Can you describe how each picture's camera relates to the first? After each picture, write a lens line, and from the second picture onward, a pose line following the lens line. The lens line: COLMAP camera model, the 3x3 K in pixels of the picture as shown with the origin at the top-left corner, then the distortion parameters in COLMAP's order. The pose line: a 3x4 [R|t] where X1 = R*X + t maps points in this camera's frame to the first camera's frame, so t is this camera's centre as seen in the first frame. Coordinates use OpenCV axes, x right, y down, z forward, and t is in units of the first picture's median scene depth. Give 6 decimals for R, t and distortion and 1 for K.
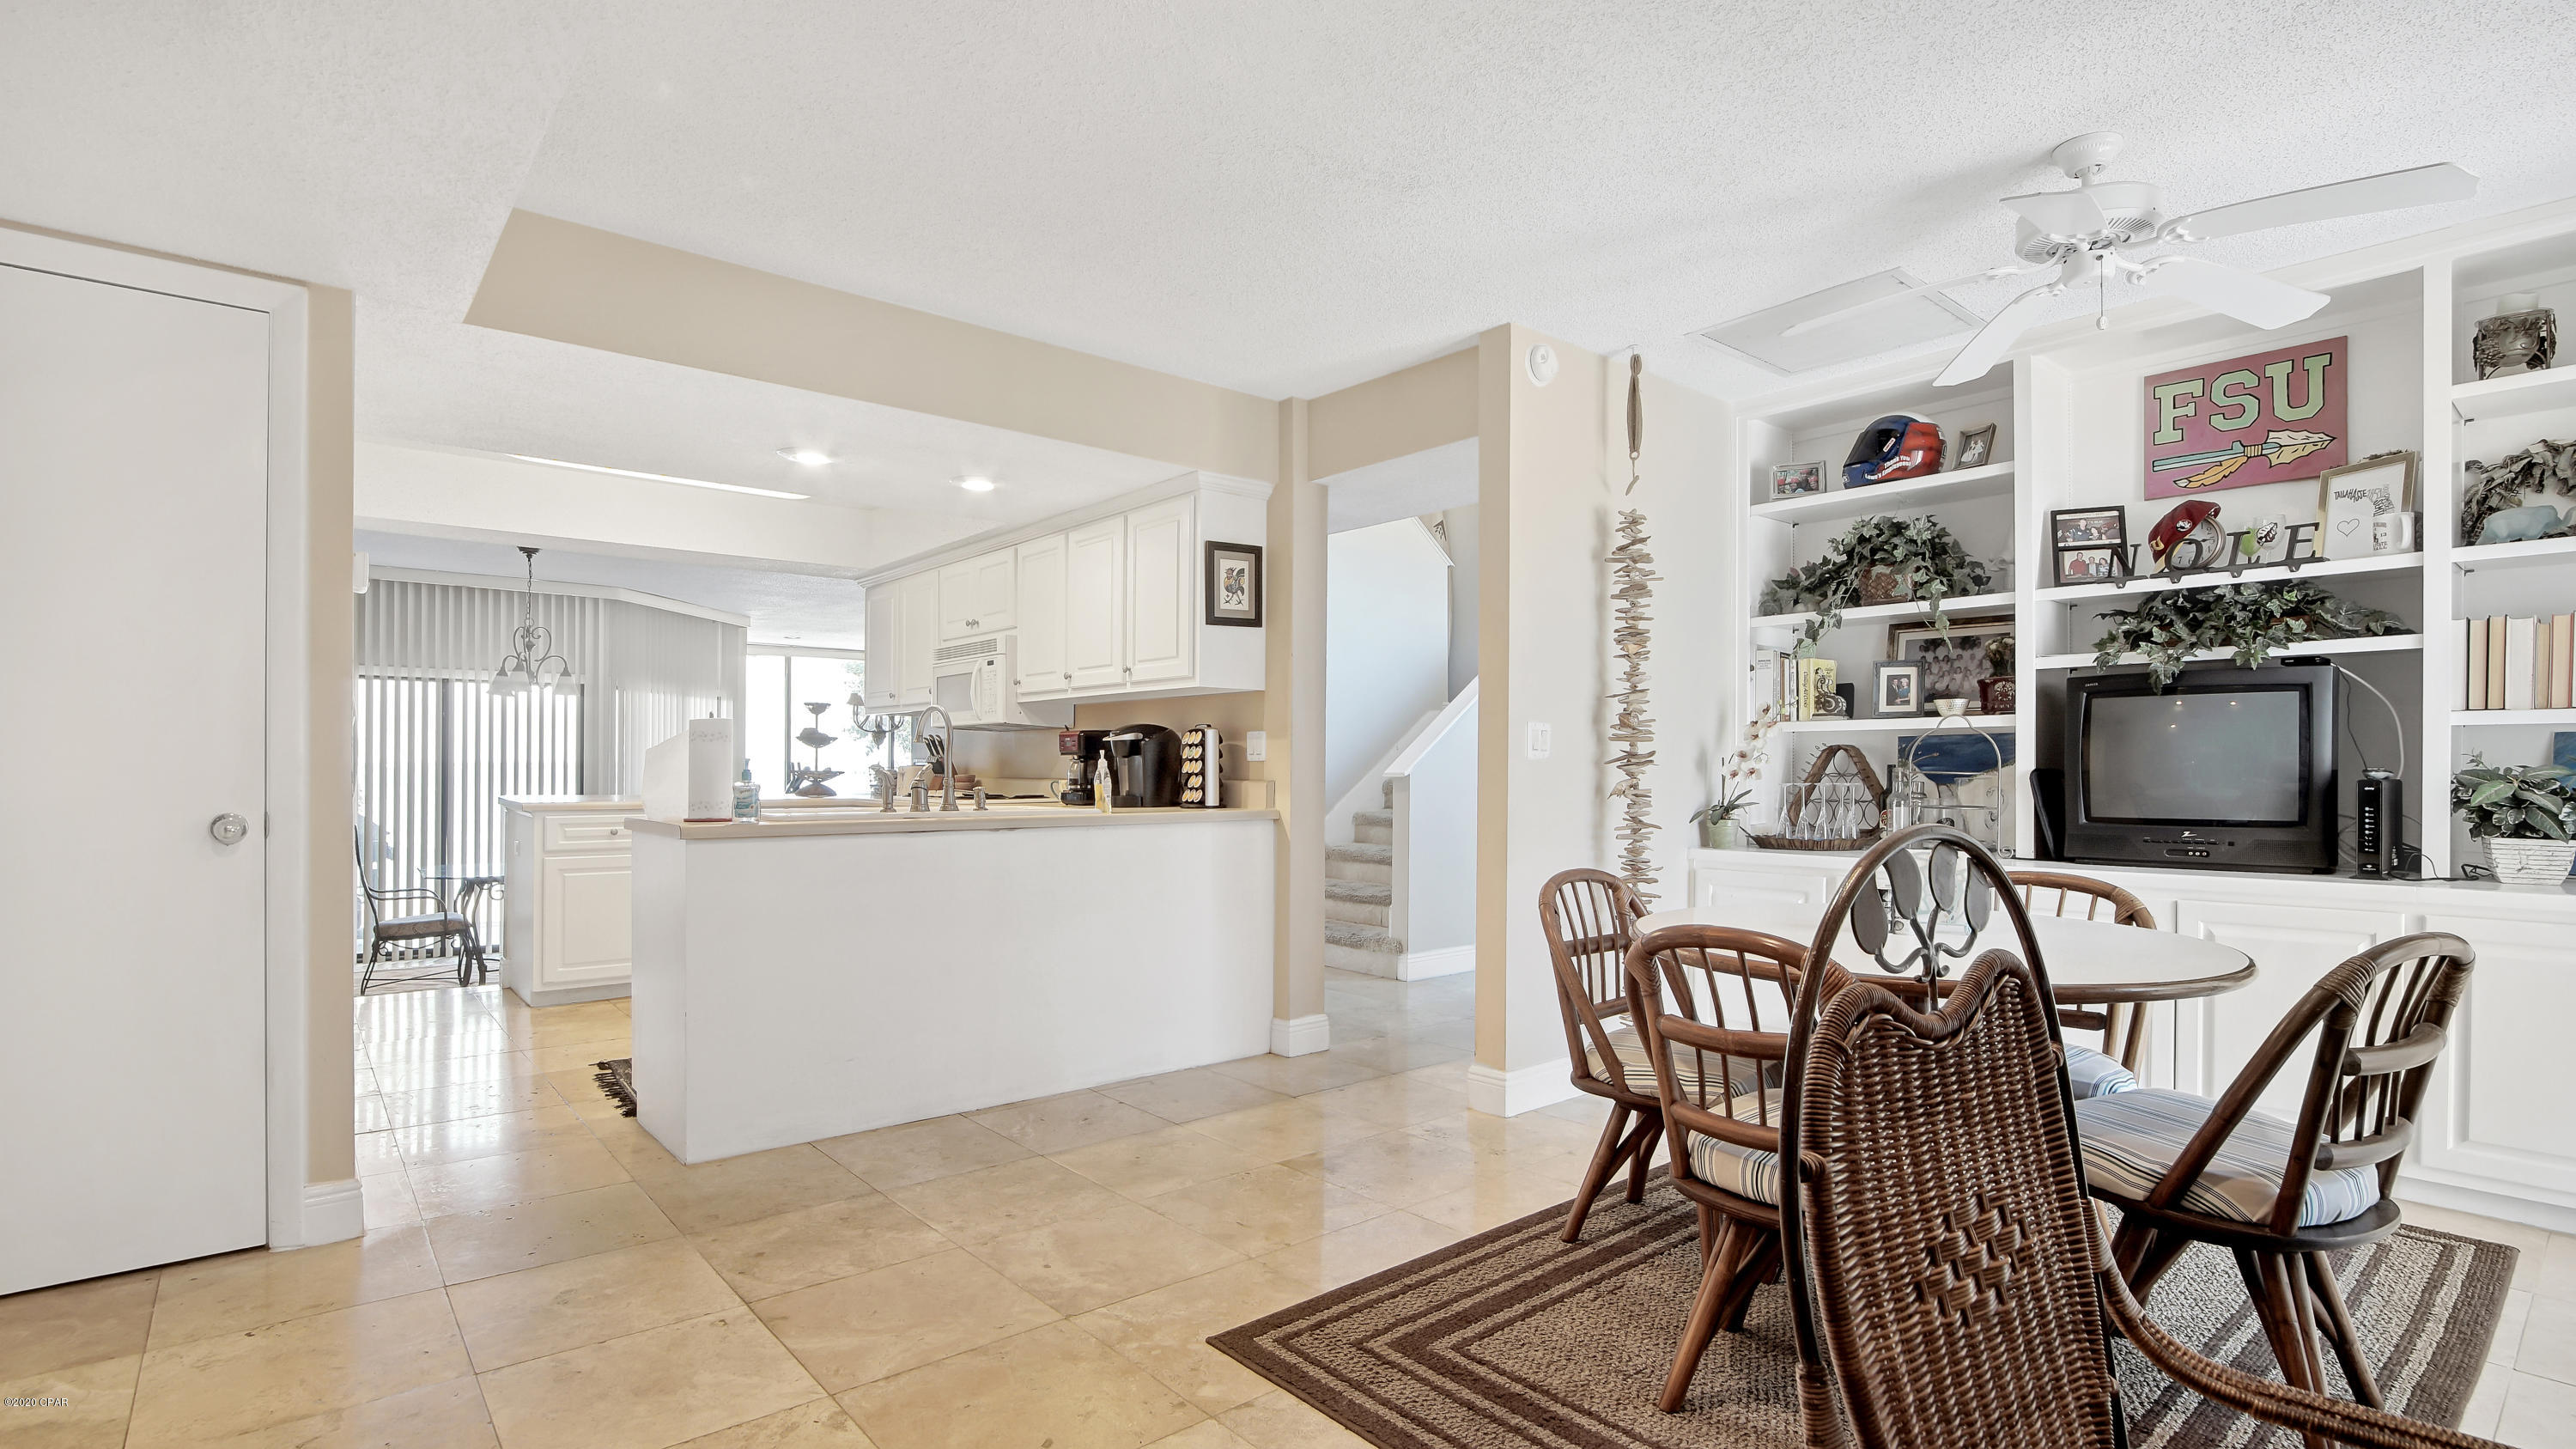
lens RADIAL K [[1232.1, 0, 1293.0], [0, 1232.1, 758.6], [0, 0, 1]] dist [-0.026295, 0.001292]
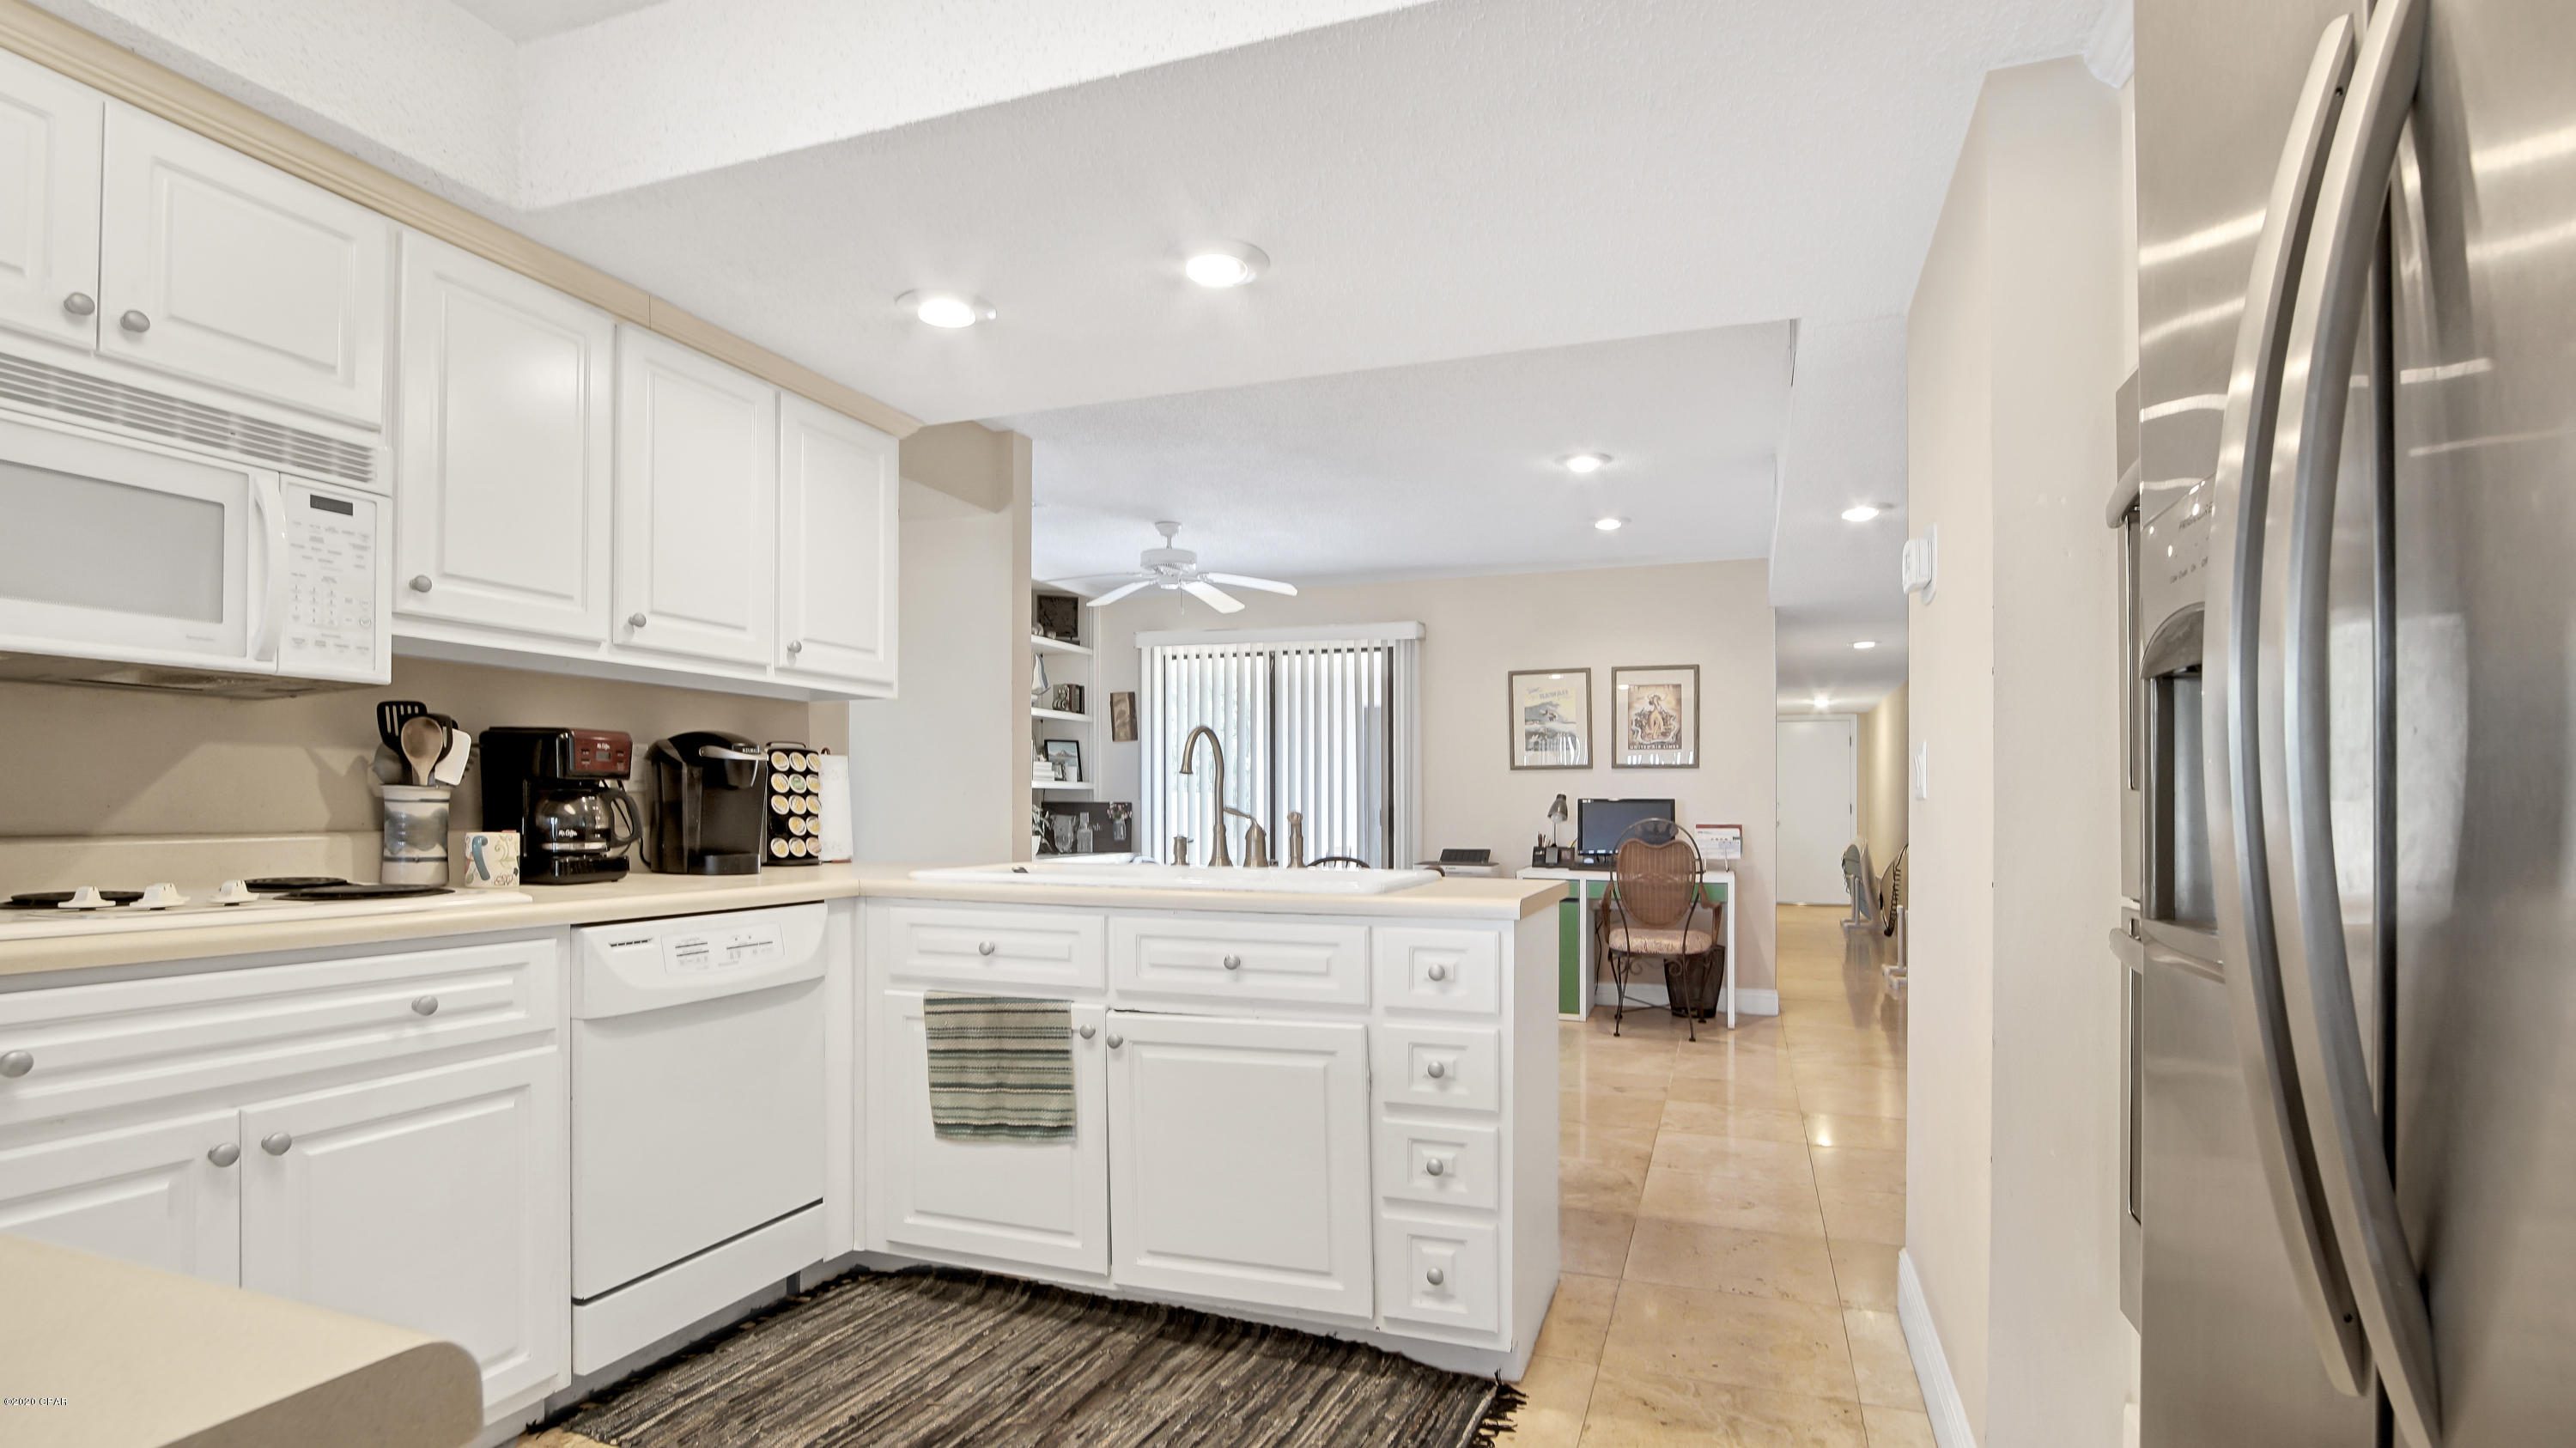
lens RADIAL K [[1232.0, 0, 1255.3], [0, 1232.0, 796.3], [0, 0, 1]] dist [-0.026295, 0.001292]
pose [[-0.475388, 0.001961, 0.879774, -0.906987], [-0.014223, 0.999850, -0.009914, 0.005844], [-0.879661, -0.017226, -0.475289, 1.259063]]
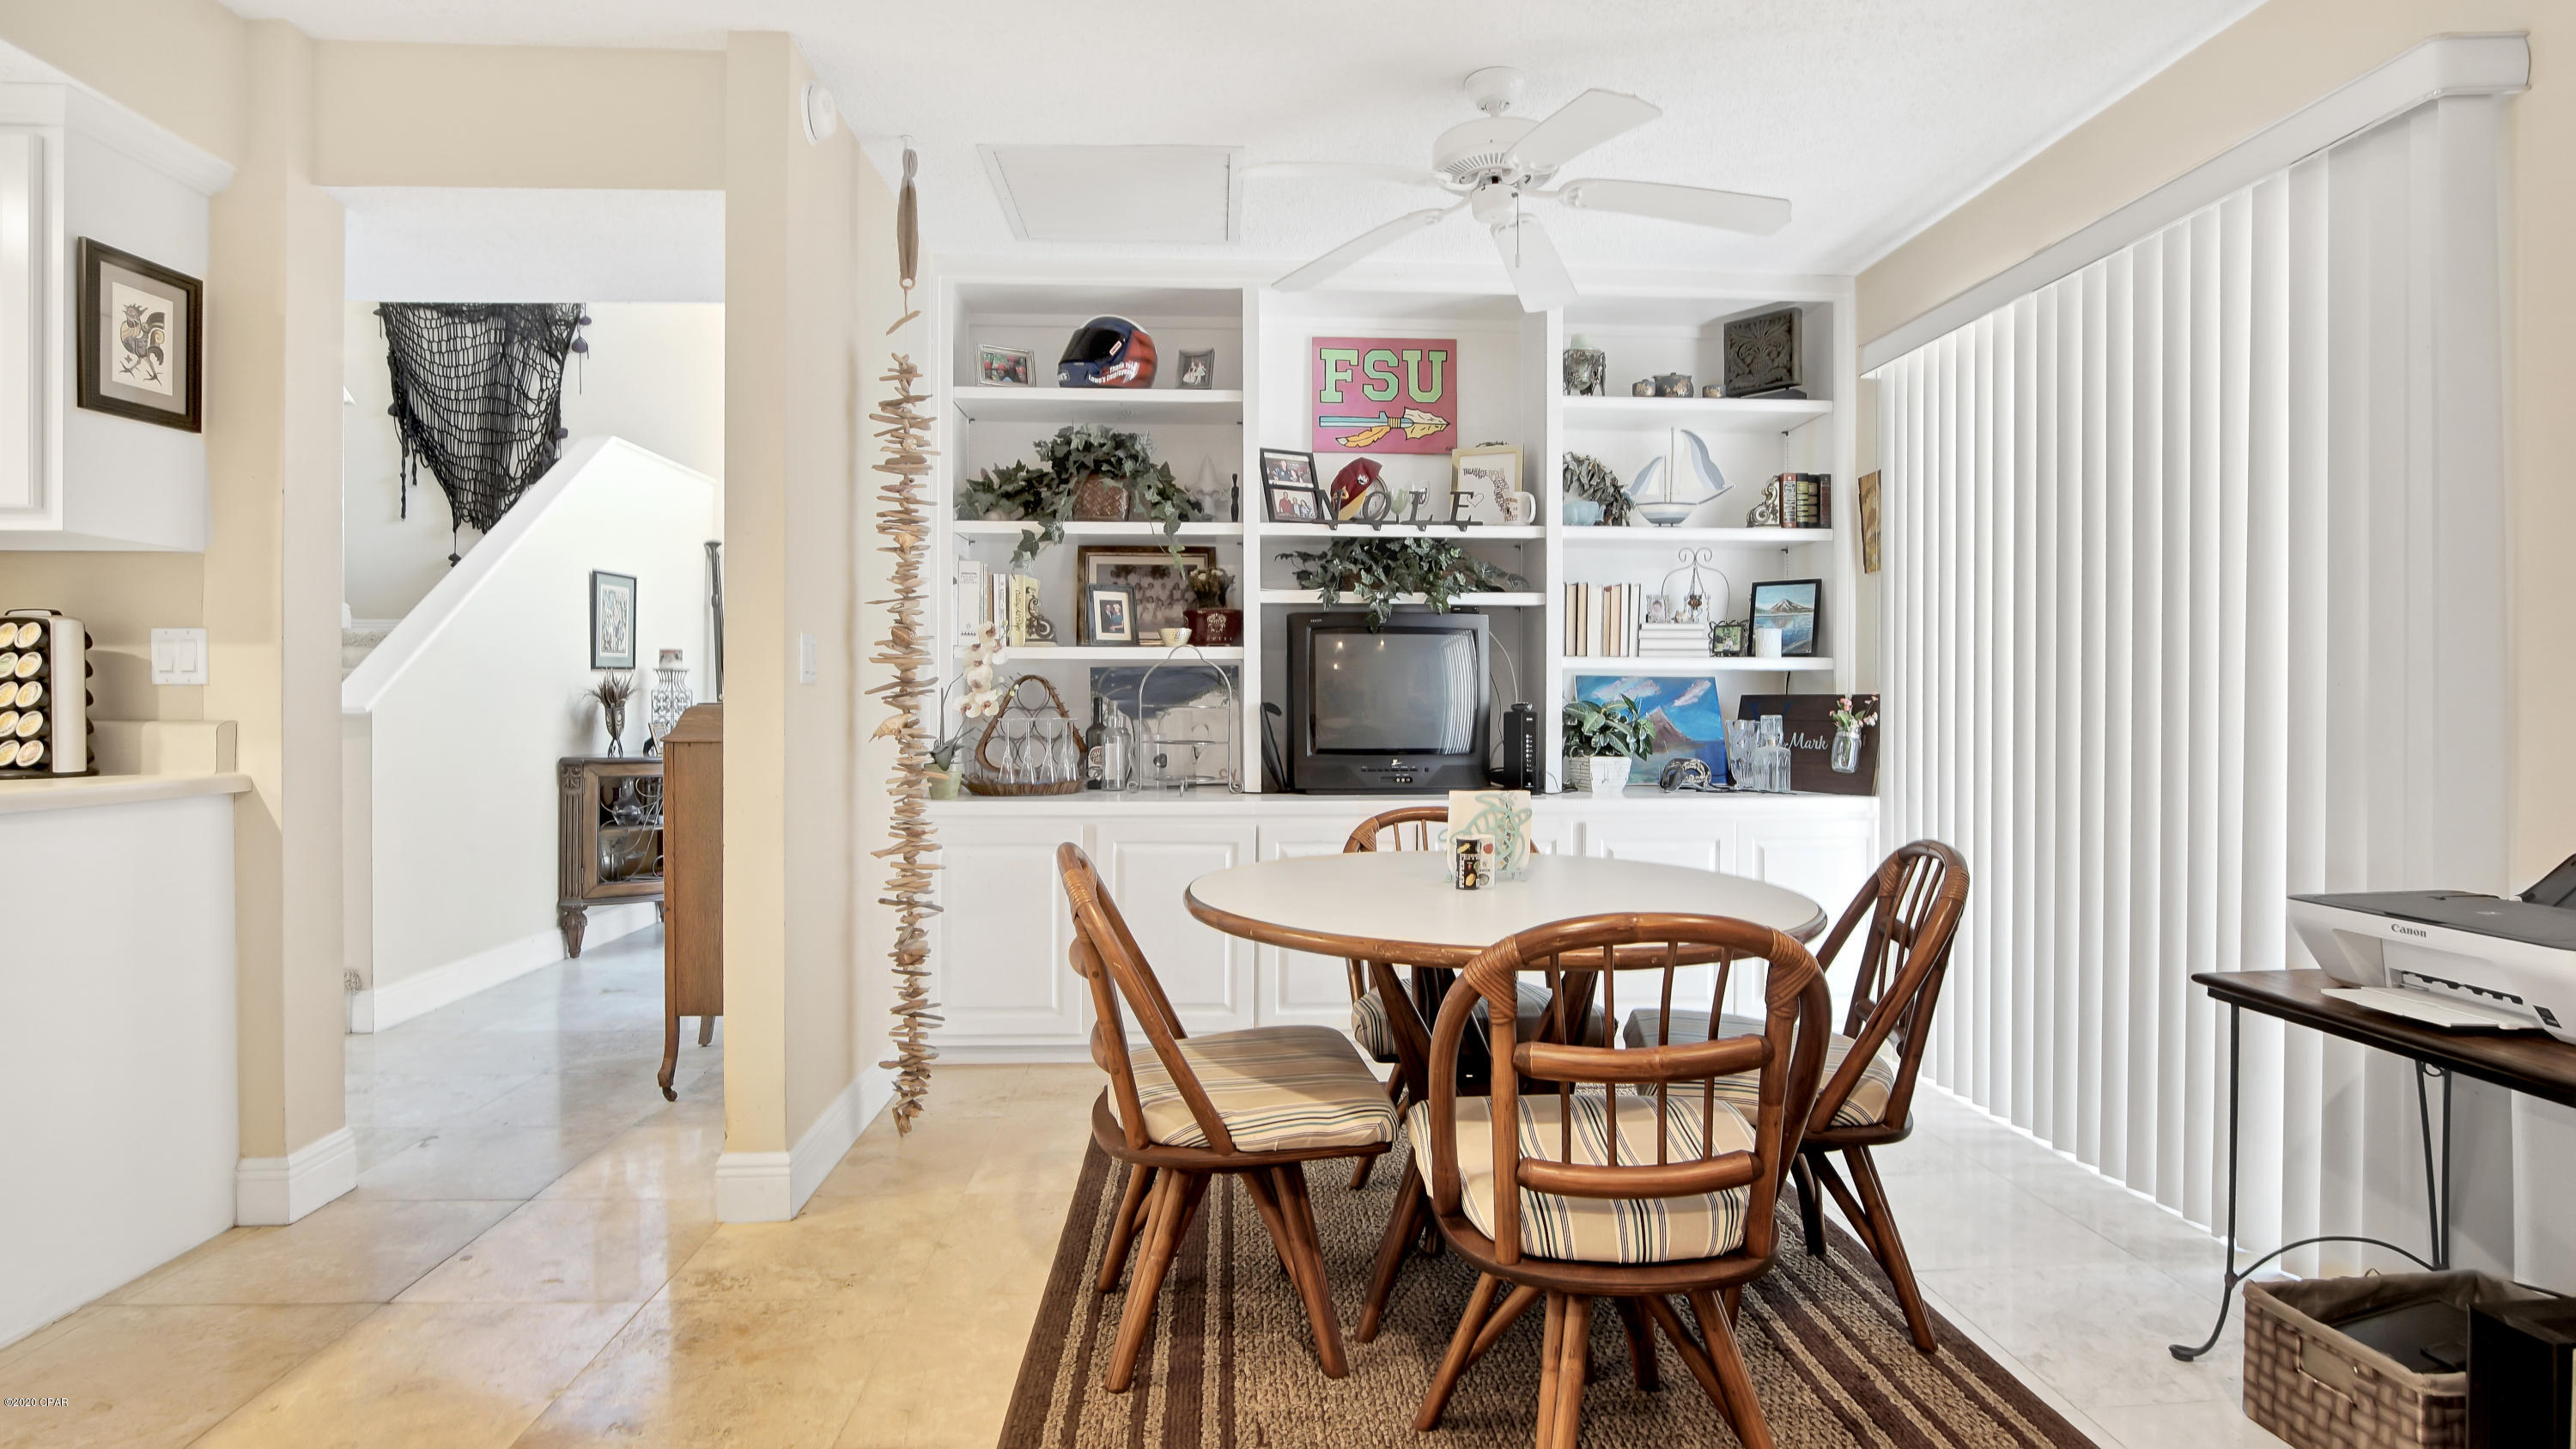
lens RADIAL K [[1232.1, 0, 1284.5], [0, 1232.1, 717.7], [0, 0, 1]] dist [-0.026295, 0.001292]
pose [[0.606172, -0.007450, 0.795298, -0.176105], [-0.007856, 0.999851, 0.015353, 0.005224], [-0.795295, -0.015554, 0.606024, 0.351808]]
